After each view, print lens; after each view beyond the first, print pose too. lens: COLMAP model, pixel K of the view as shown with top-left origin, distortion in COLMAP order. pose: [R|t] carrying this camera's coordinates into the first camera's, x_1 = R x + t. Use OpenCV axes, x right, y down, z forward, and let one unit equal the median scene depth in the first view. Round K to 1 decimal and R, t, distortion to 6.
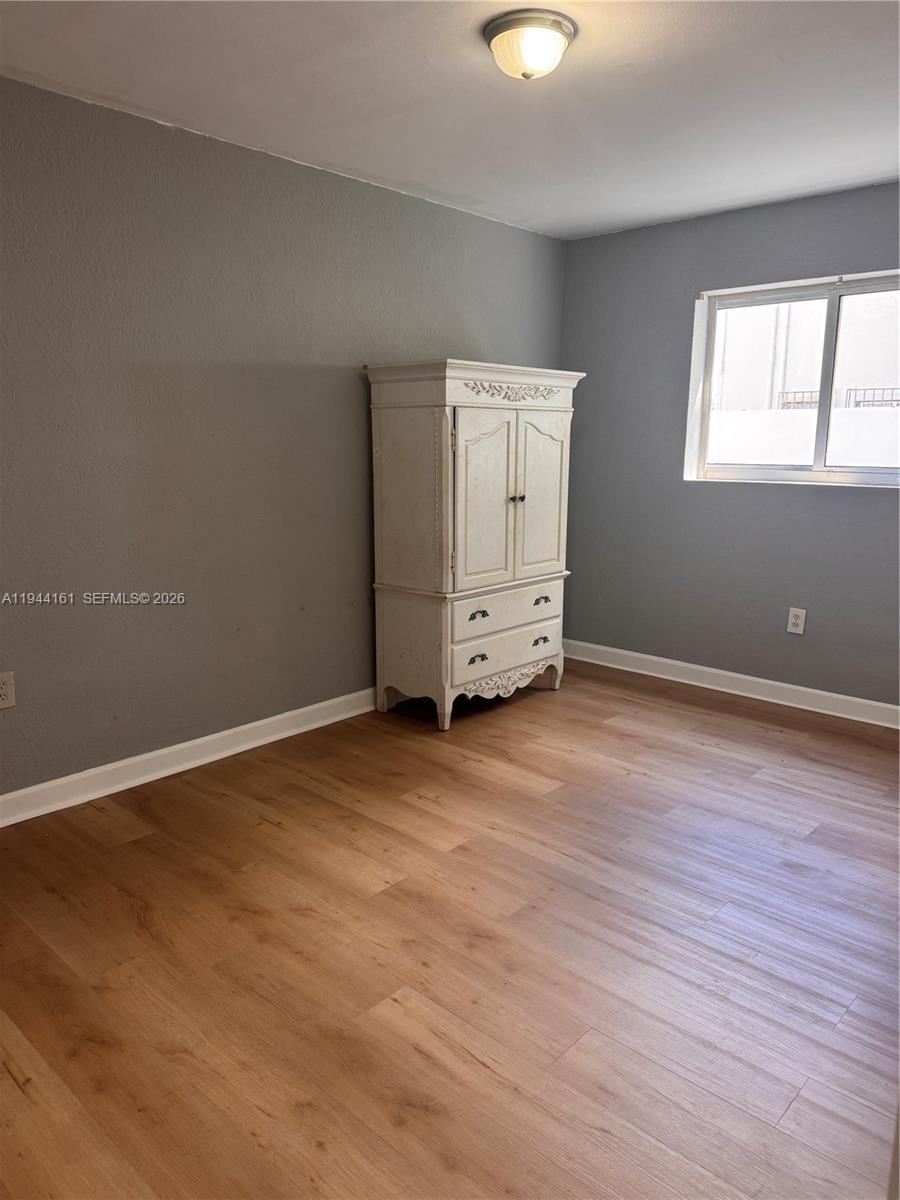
lens RADIAL K [[829.3, 0, 453.3], [0, 829.3, 603.6], [0, 0, 1]] dist [0.008124, -0.026623]
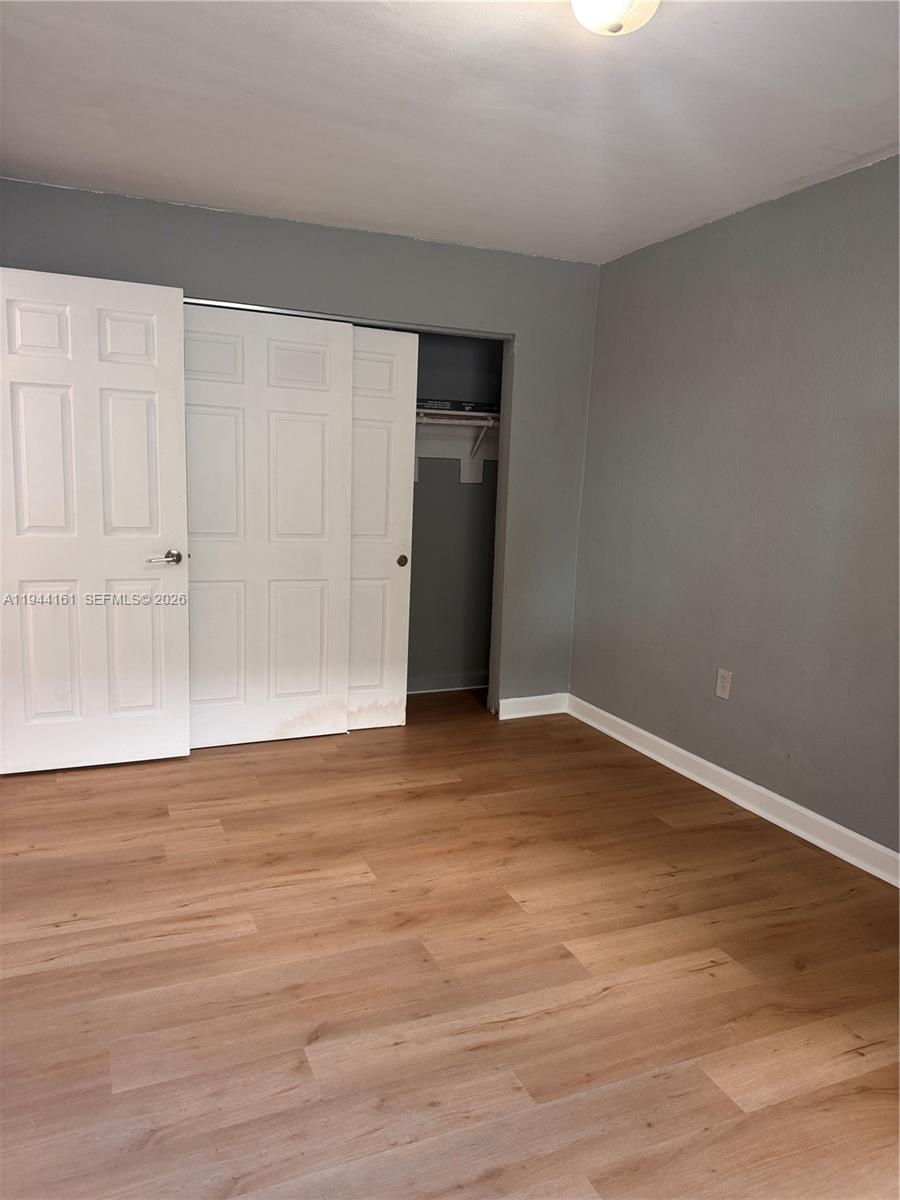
lens RADIAL K [[829.3, 0, 453.3], [0, 829.3, 603.6], [0, 0, 1]] dist [0.008124, -0.026623]
pose [[-0.398563, 0.127485, -0.908237, 0.787661], [-0.222688, 0.947205, 0.230677, -0.218342], [0.889695, 0.294193, -0.349132, 1.092576]]
